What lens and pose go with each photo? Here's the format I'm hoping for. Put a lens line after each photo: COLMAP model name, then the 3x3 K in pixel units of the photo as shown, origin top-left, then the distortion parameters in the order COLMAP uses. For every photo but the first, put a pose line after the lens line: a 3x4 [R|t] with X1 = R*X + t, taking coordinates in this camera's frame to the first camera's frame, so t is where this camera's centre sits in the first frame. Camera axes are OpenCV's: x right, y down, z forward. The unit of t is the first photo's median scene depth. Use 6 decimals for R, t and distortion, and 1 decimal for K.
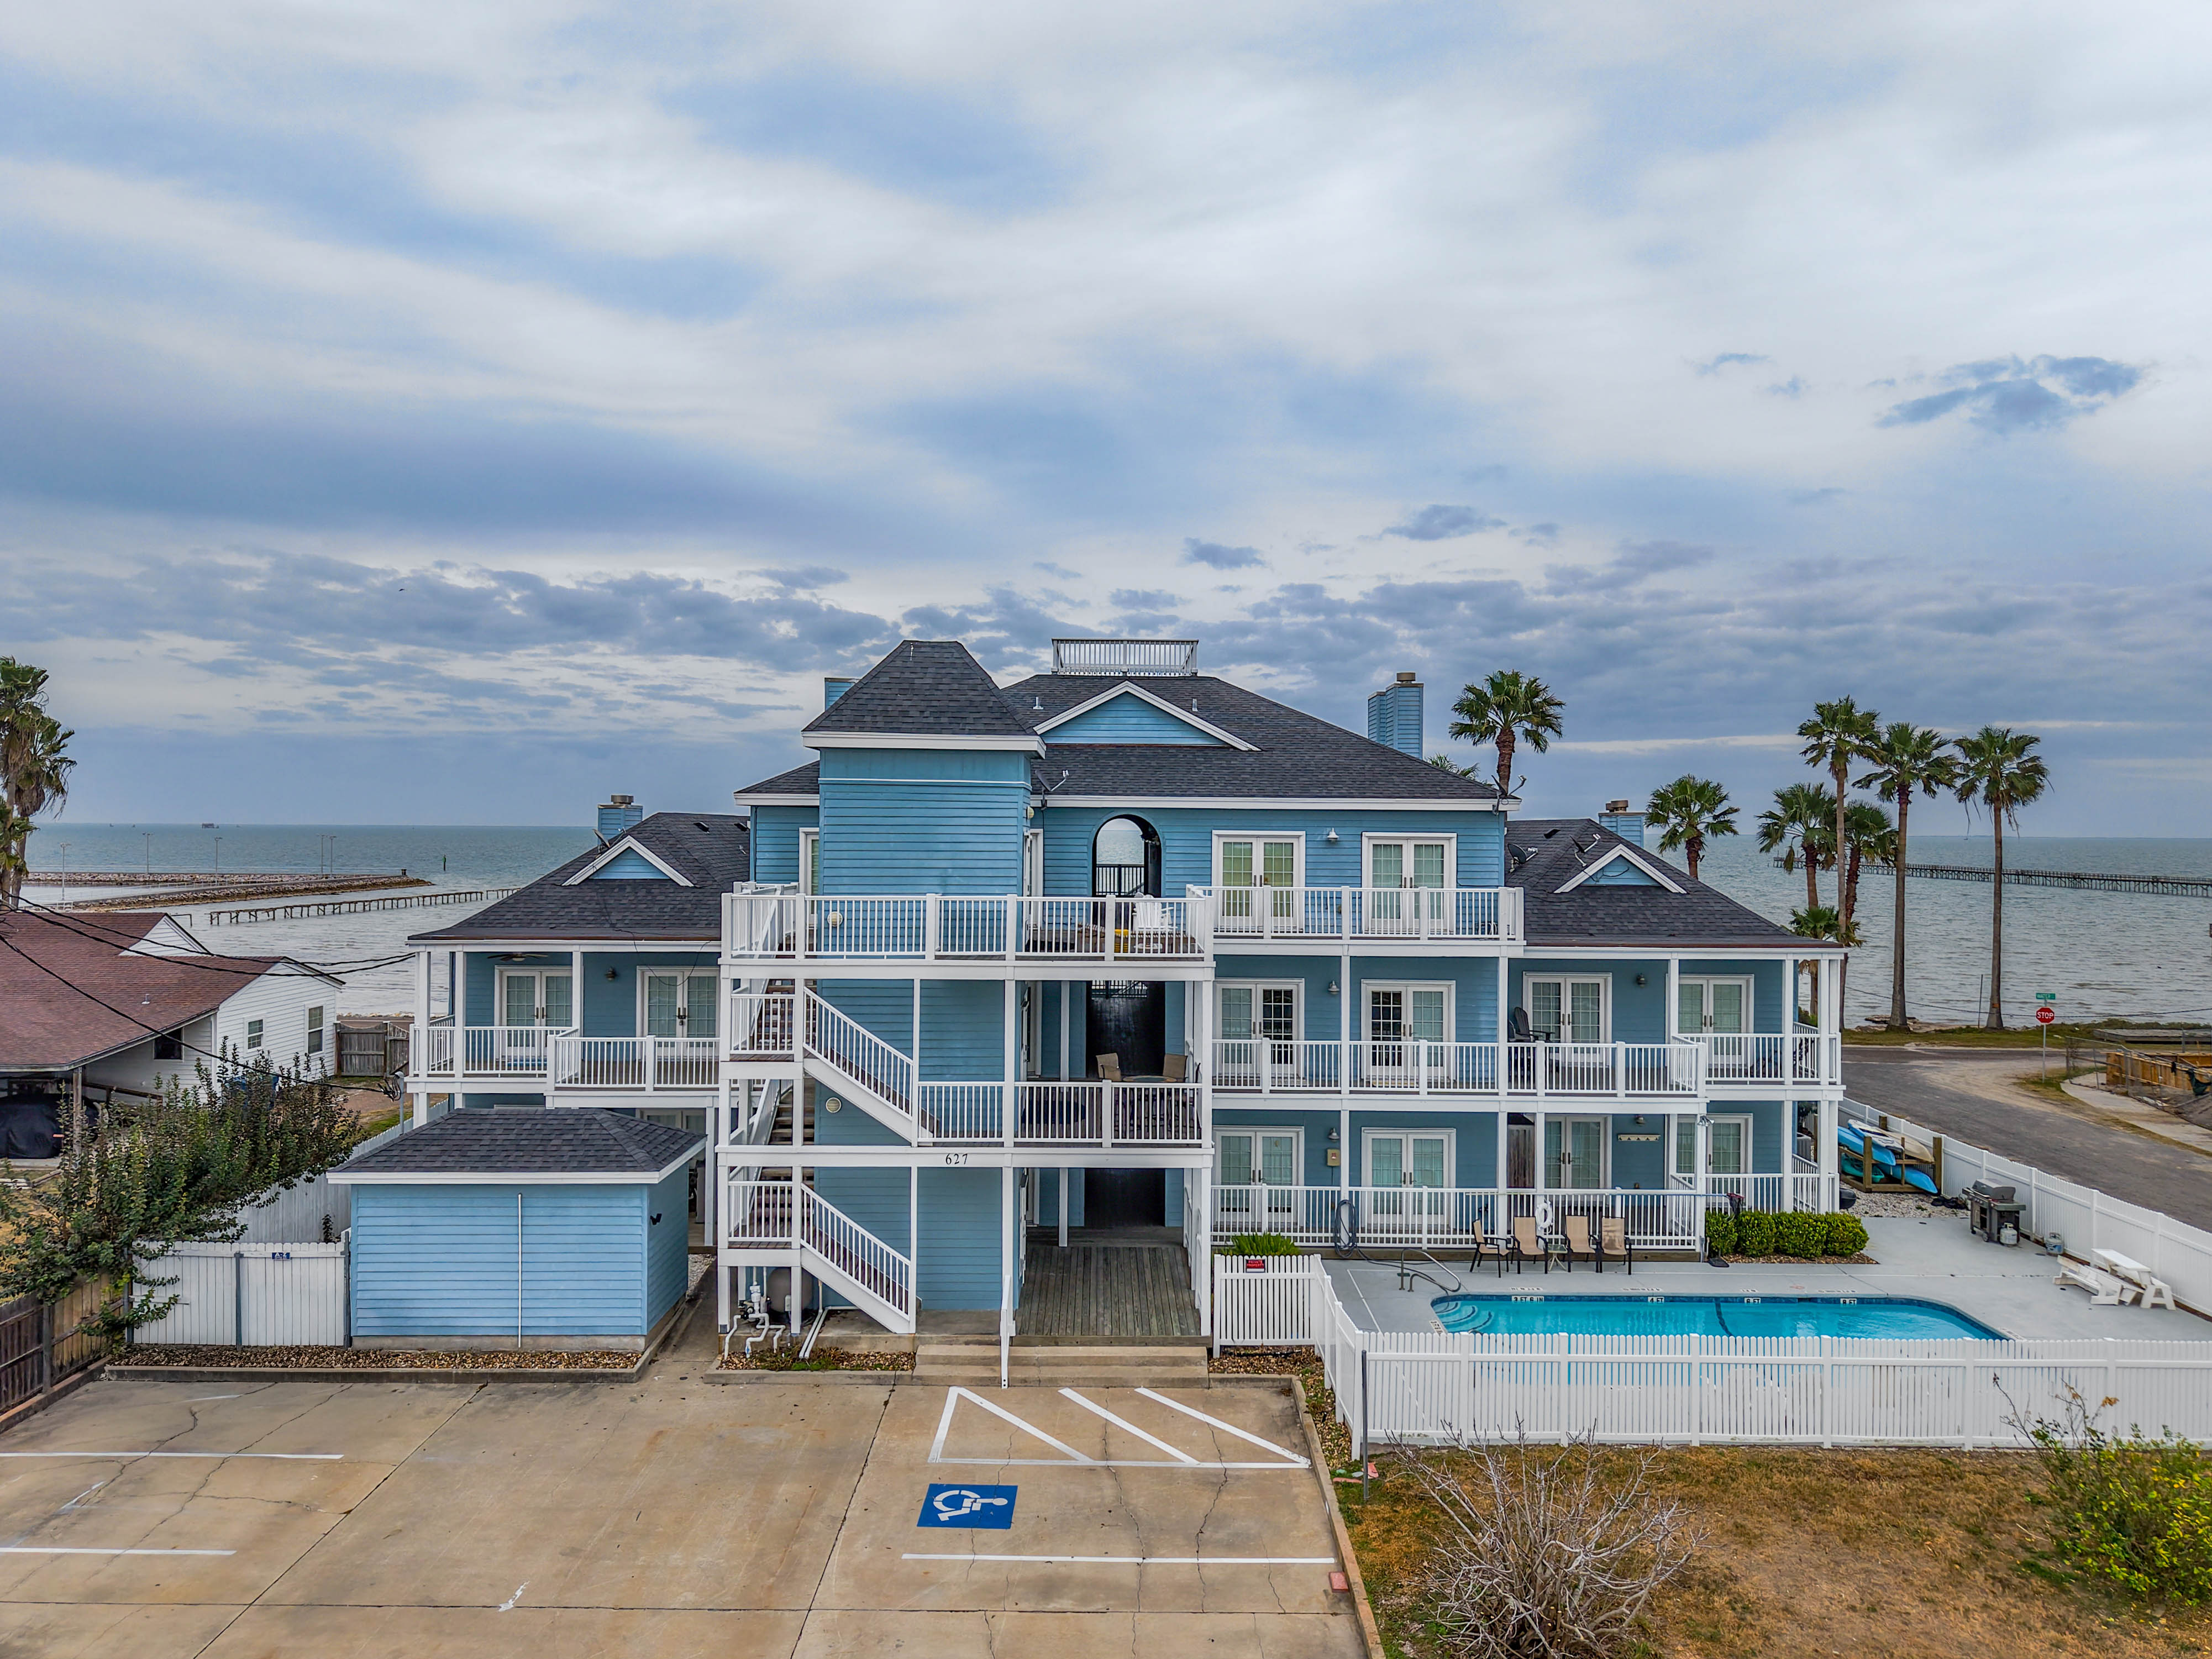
lens RADIAL K [[1558.0, 0, 1107.5], [0, 1558.0, 836.2], [0, 0, 1]] dist [0.008797, -0.003447]
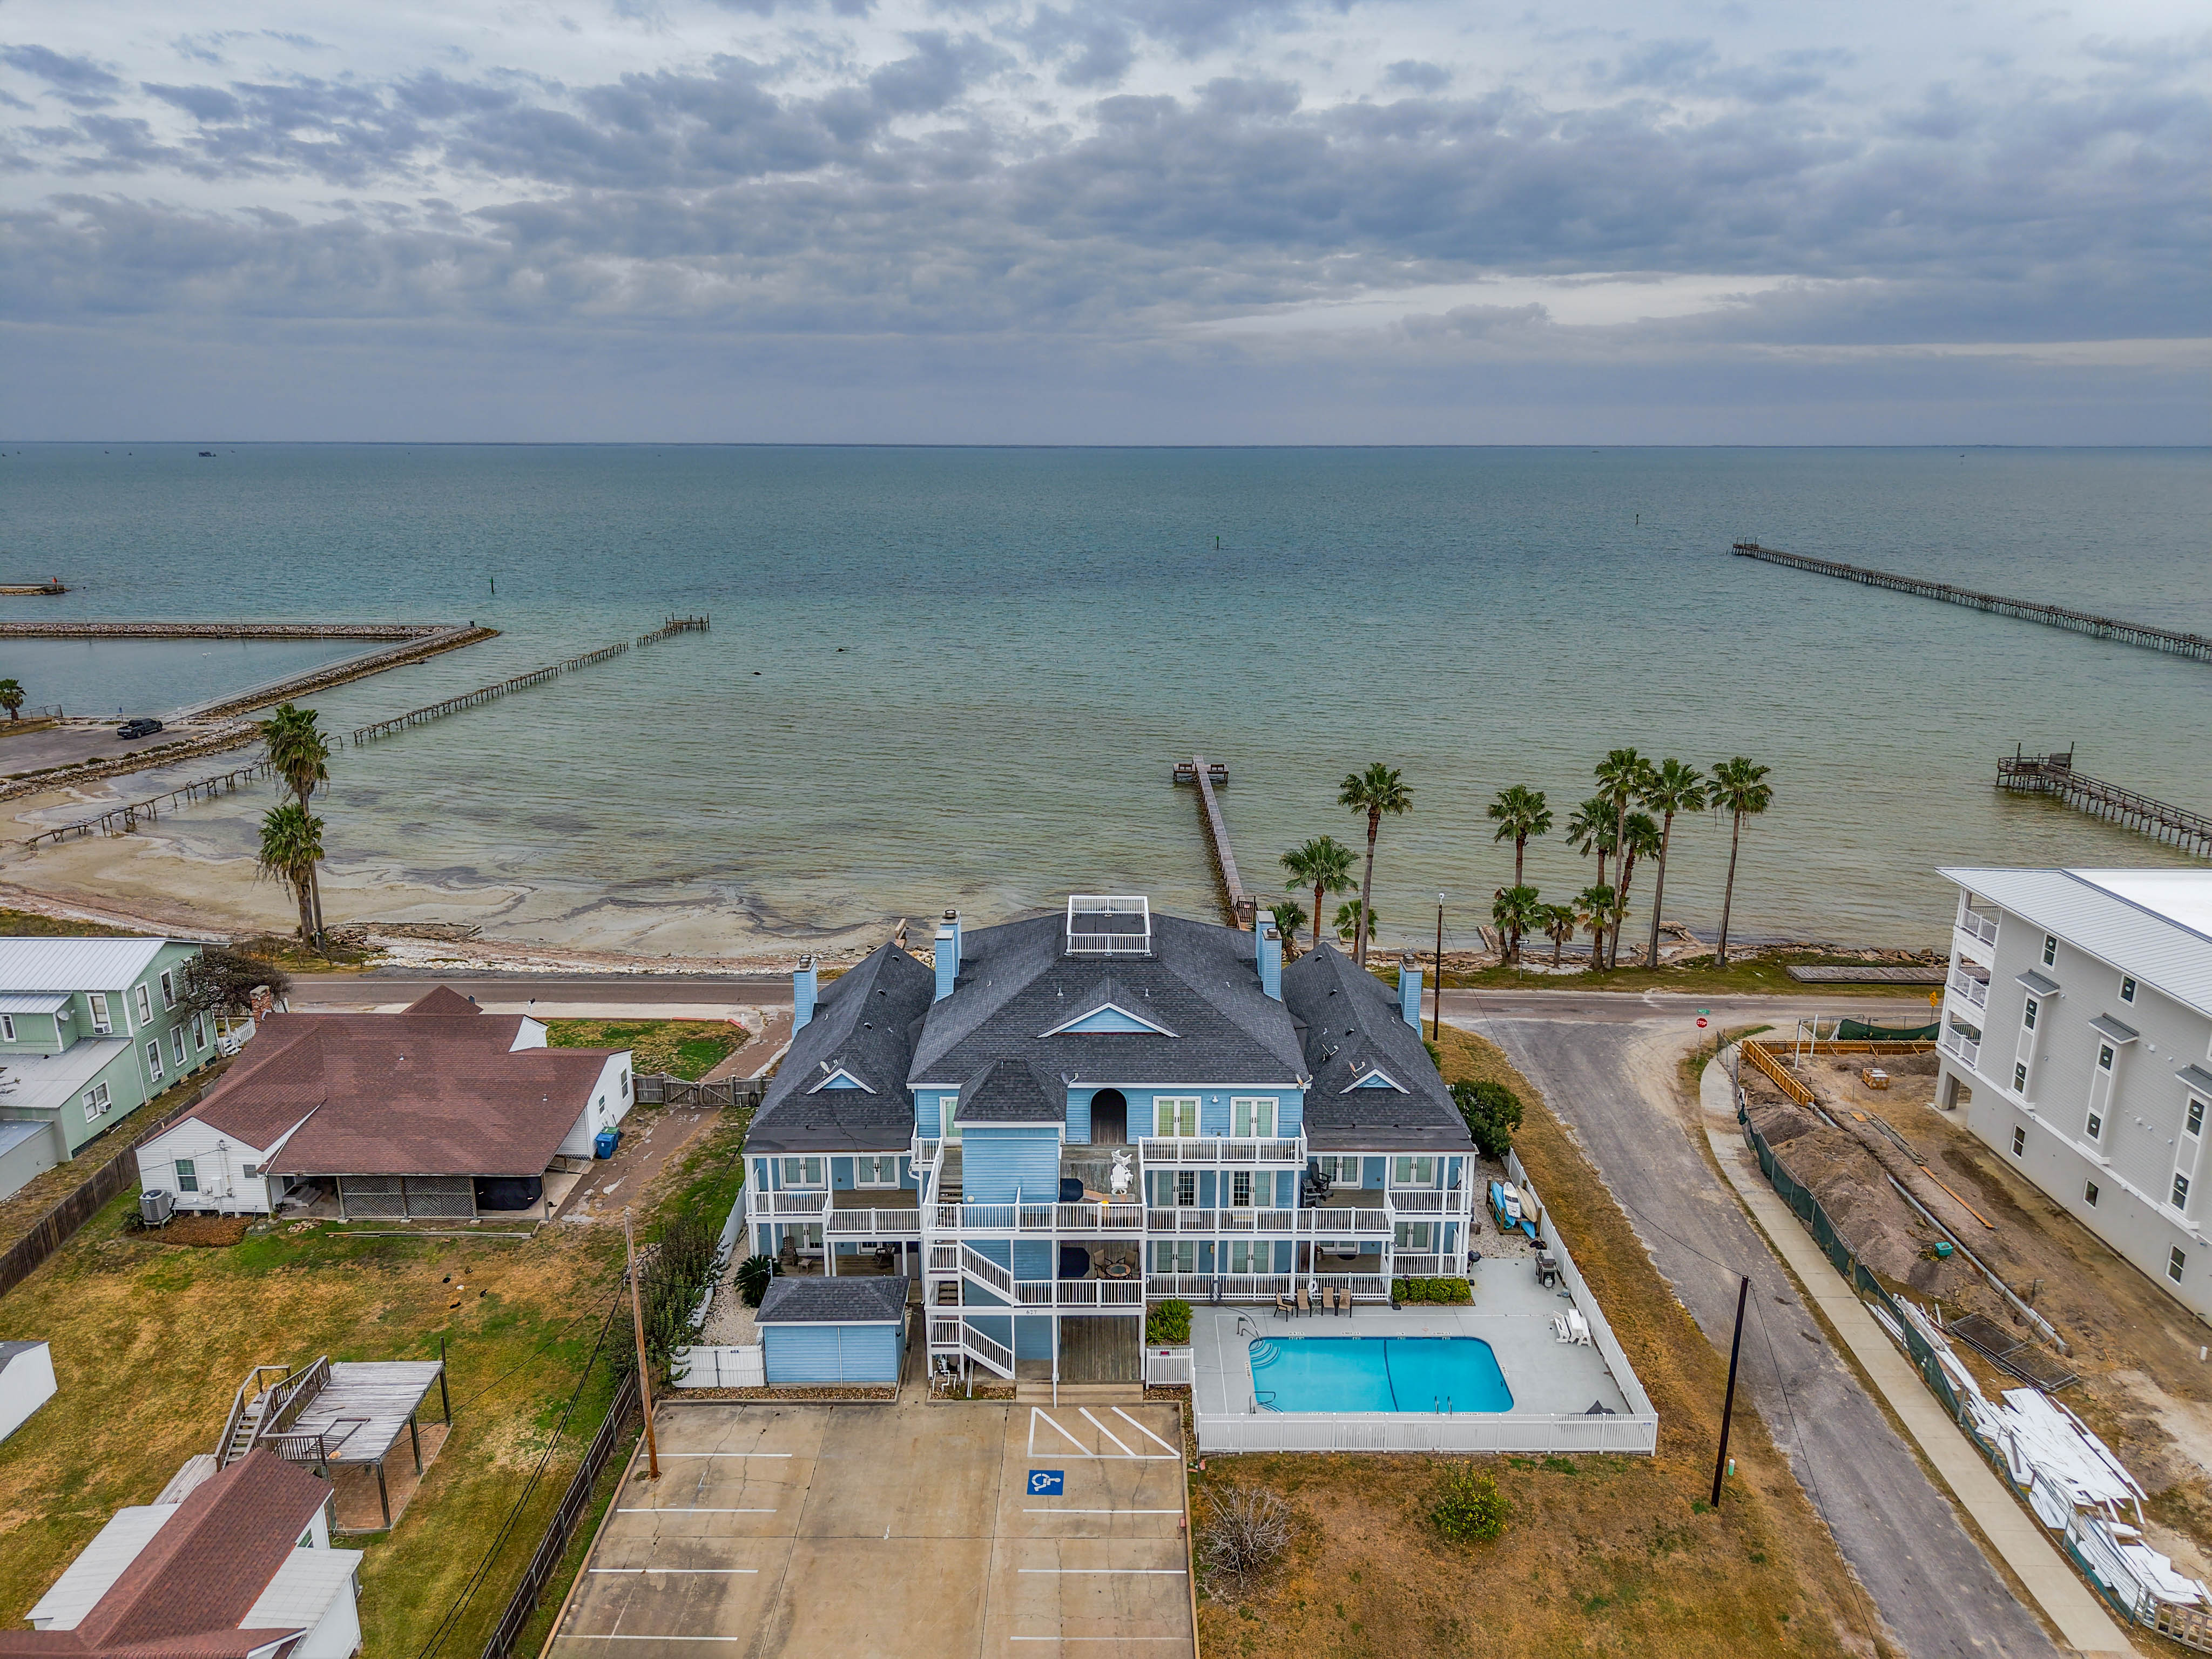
lens RADIAL K [[1558.0, 0, 1106.3], [0, 1558.0, 826.2], [0, 0, 1]] dist [0.008797, -0.003447]
pose [[0.999970, -0.007598, -0.001764, 0.020027], [0.007796, 0.966157, 0.257838, -1.053712], [-0.000254, -0.257844, 0.966187, -0.997093]]
